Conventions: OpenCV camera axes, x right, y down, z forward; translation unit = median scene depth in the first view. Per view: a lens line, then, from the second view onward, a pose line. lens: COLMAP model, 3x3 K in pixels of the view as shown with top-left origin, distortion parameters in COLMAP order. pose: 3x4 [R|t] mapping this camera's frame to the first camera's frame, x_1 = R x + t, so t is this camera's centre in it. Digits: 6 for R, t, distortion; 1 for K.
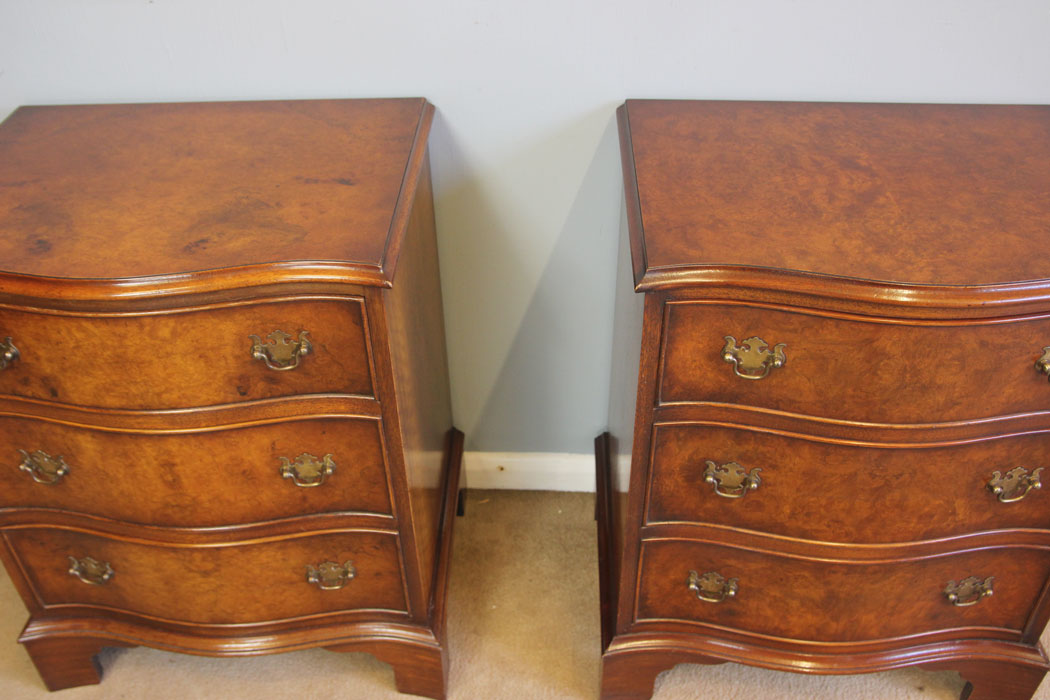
lens RADIAL K [[955.2, 0, 525.0], [0, 955.2, 350.0], [0, 0, 1]] dist [-0.109345, 0.141213]
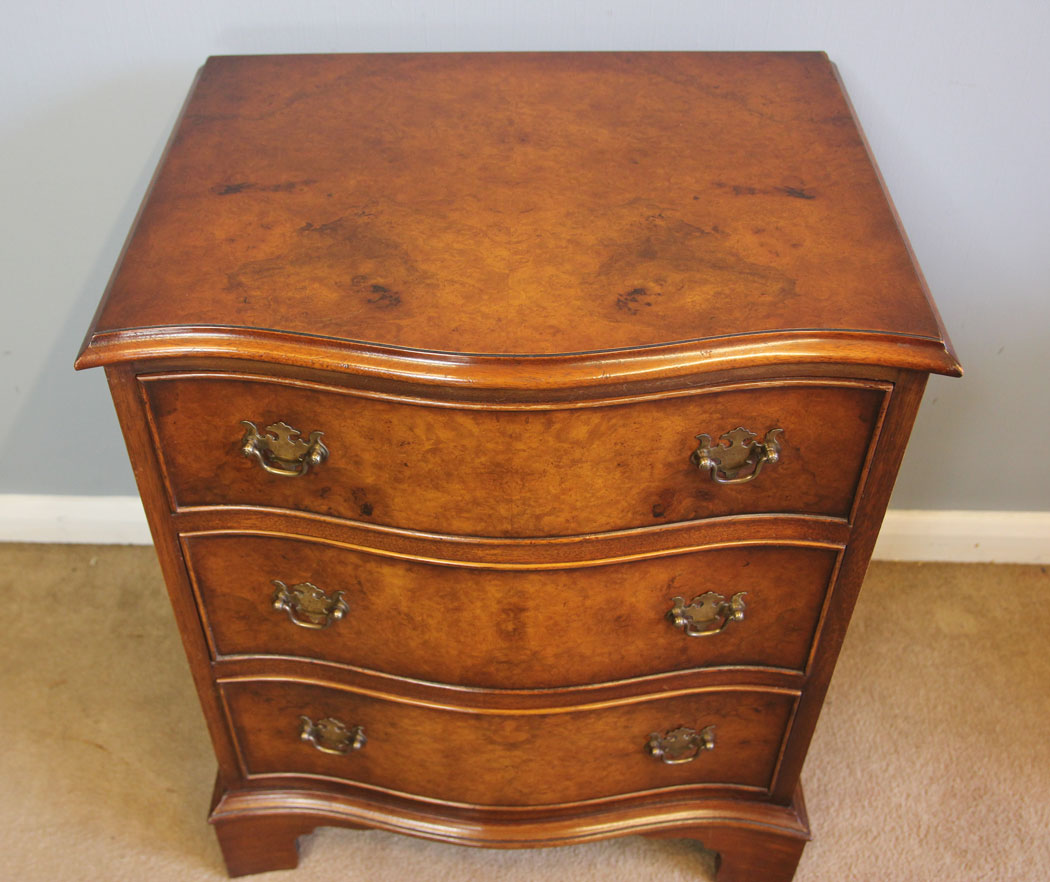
lens RADIAL K [[1204.1, 0, 445.0], [0, 1204.1, 440.9], [0, 0, 1]] dist [-0.082800, 0.055629]
pose [[0.999683, 0.010390, -0.022947, -0.409251], [-0.008031, 0.994898, 0.100566, -0.085879], [0.023875, -0.100350, 0.994666, 0.147924]]
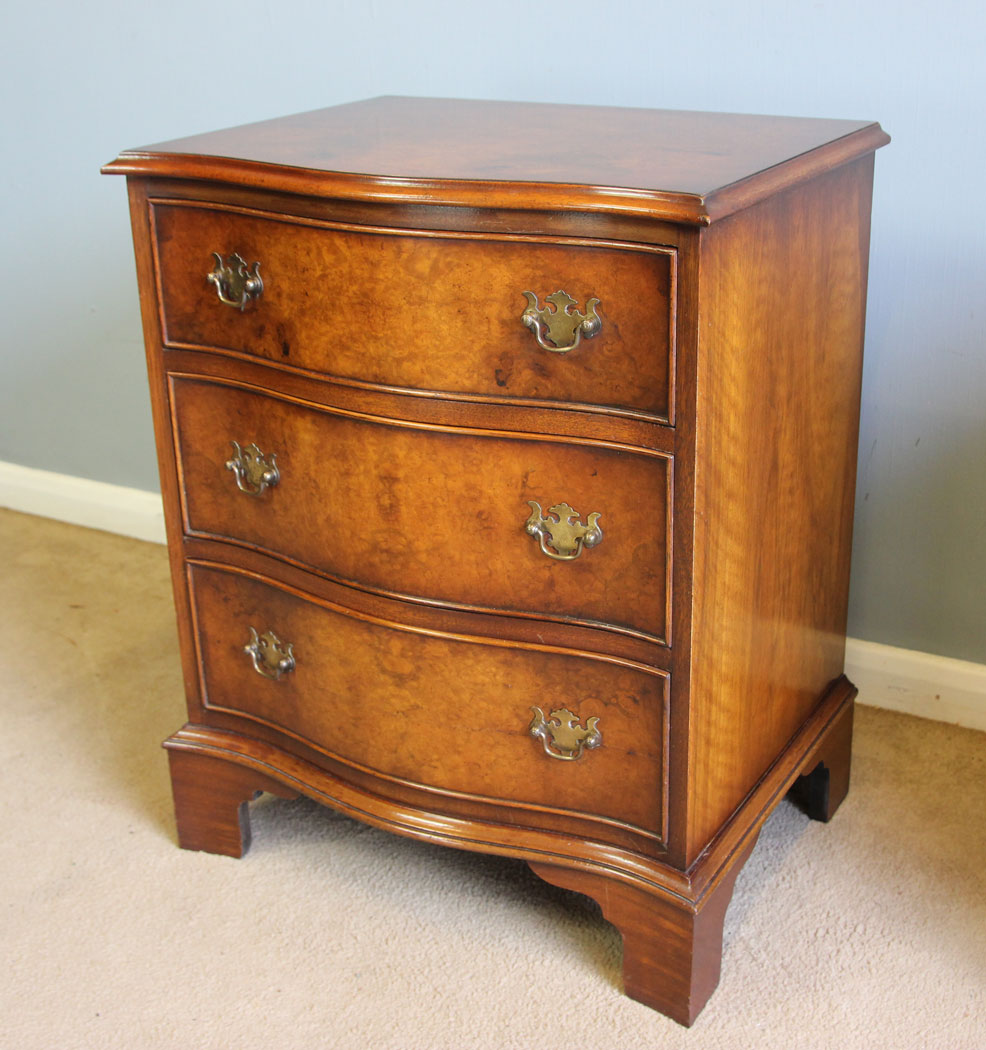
lens RADIAL K [[1557.3, 0, 542.4], [0, 1557.3, 522.3], [0, 0, 1]] dist [-0.105903, 0.050007]
pose [[0.885333, 0.182440, -0.427669, 0.249233], [-0.281690, 0.942243, -0.181185, 0.338183], [0.369913, 0.280879, 0.885591, -0.016967]]
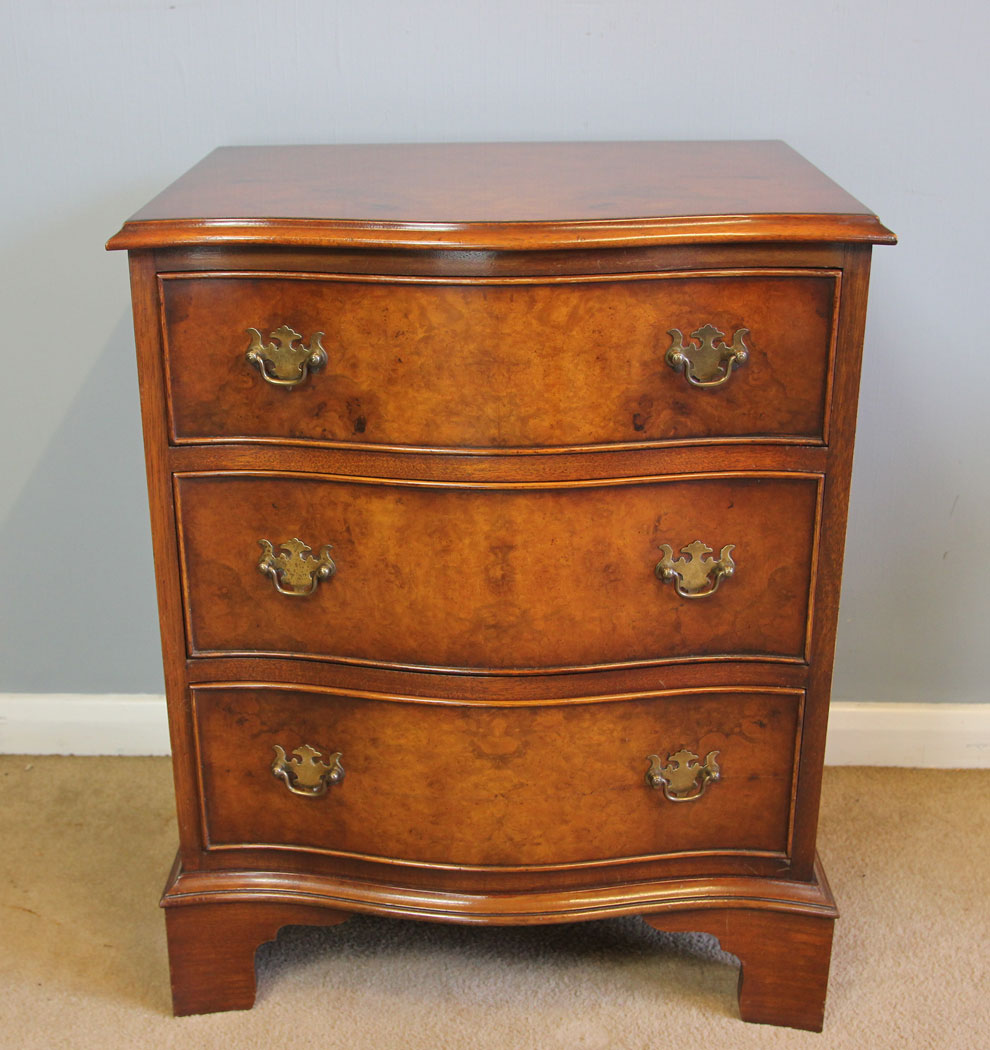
lens RADIAL K [[1526.2, 0, 420.8], [0, 1526.2, 546.7], [0, 0, 1]] dist [-0.088033, 0.067161]
pose [[0.999617, 0.014100, -0.023798, -0.410704], [-0.019806, 0.965423, -0.259934, 0.408035], [0.019310, 0.260305, 0.965333, -0.067097]]
